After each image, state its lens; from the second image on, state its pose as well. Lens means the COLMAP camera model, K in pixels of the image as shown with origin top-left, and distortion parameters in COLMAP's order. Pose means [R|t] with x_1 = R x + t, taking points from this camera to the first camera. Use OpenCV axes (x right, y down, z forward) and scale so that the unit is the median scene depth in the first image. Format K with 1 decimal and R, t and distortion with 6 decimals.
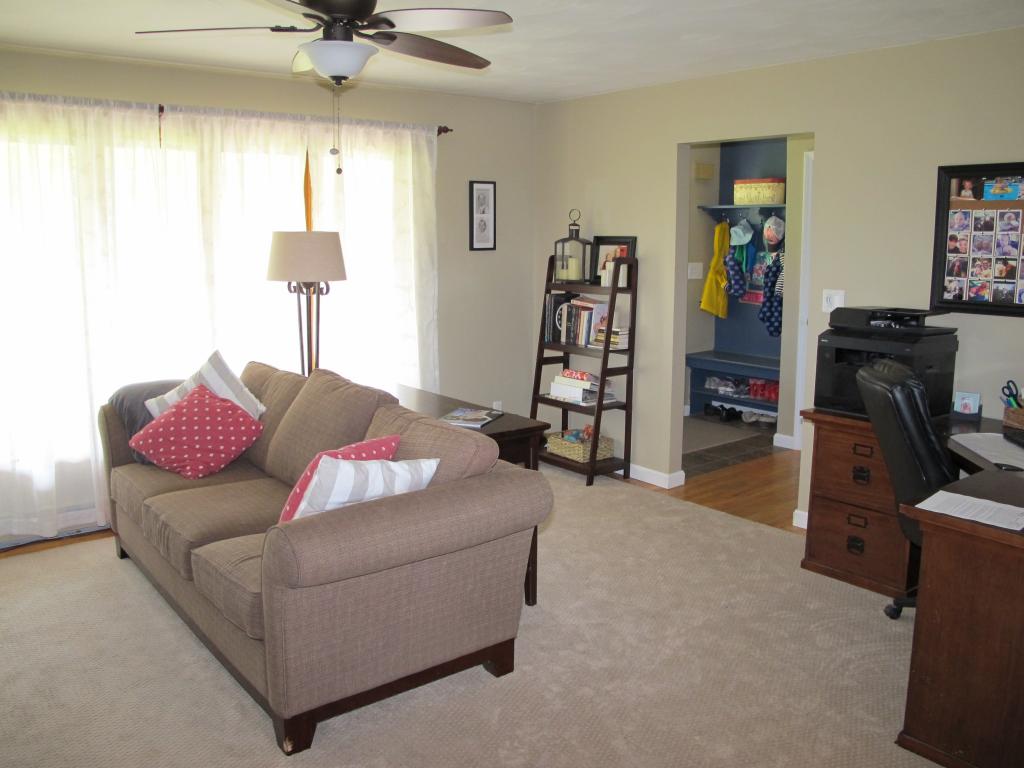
lens RADIAL K [[865.0, 0, 512.7], [0, 865.0, 375.6], [0, 0, 1]] dist [-0.147522, 0.115832]
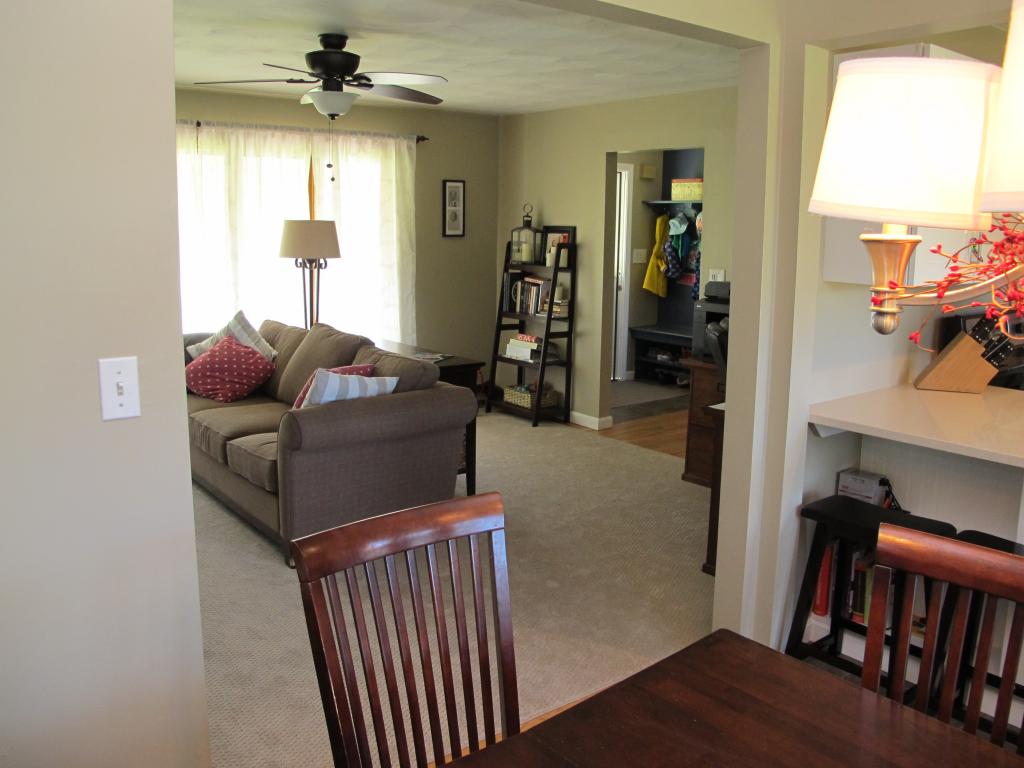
lens RADIAL K [[865.0, 0, 514.9], [0, 865.0, 377.5], [0, 0, 1]] dist [-0.147522, 0.115832]
pose [[0.999924, 0.012347, 0.000212, 0.072649], [-0.012348, 0.999806, 0.015371, 0.046762], [-0.000023, -0.015372, 0.999882, -0.300938]]
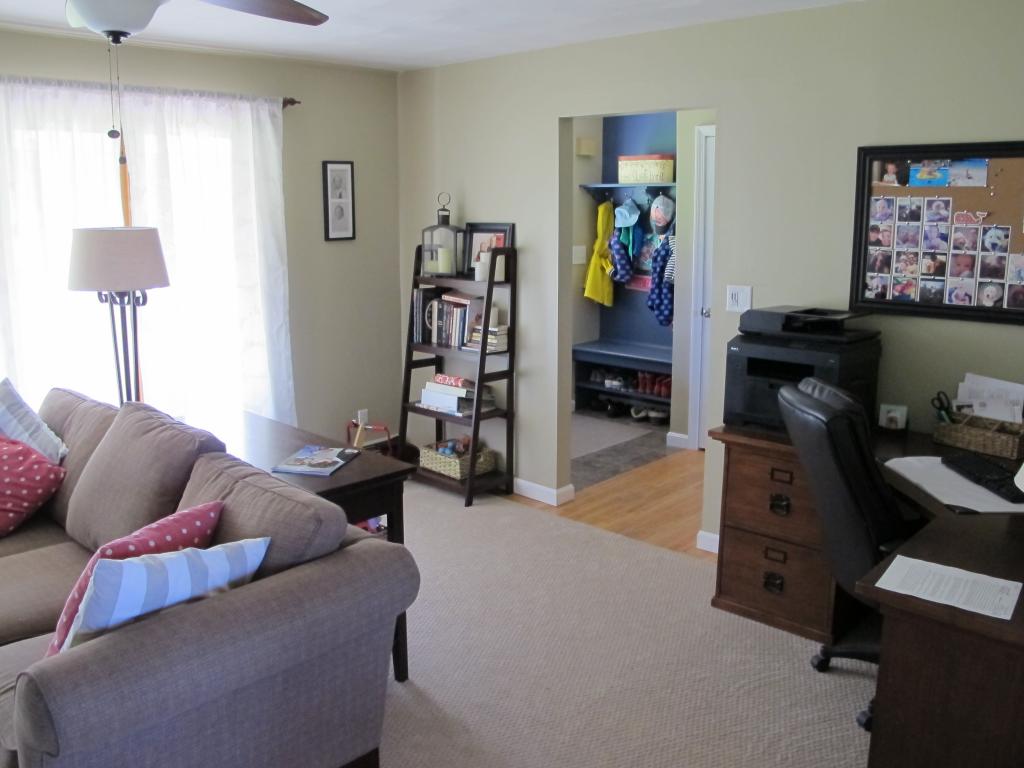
lens RADIAL K [[865.0, 0, 505.0], [0, 865.0, 375.4], [0, 0, 1]] dist [-0.147522, 0.115832]
pose [[0.991140, -0.030476, 0.129277, 0.019187], [0.026266, 0.999072, 0.034147, -0.044367], [-0.130197, -0.030449, 0.991020, 0.146647]]
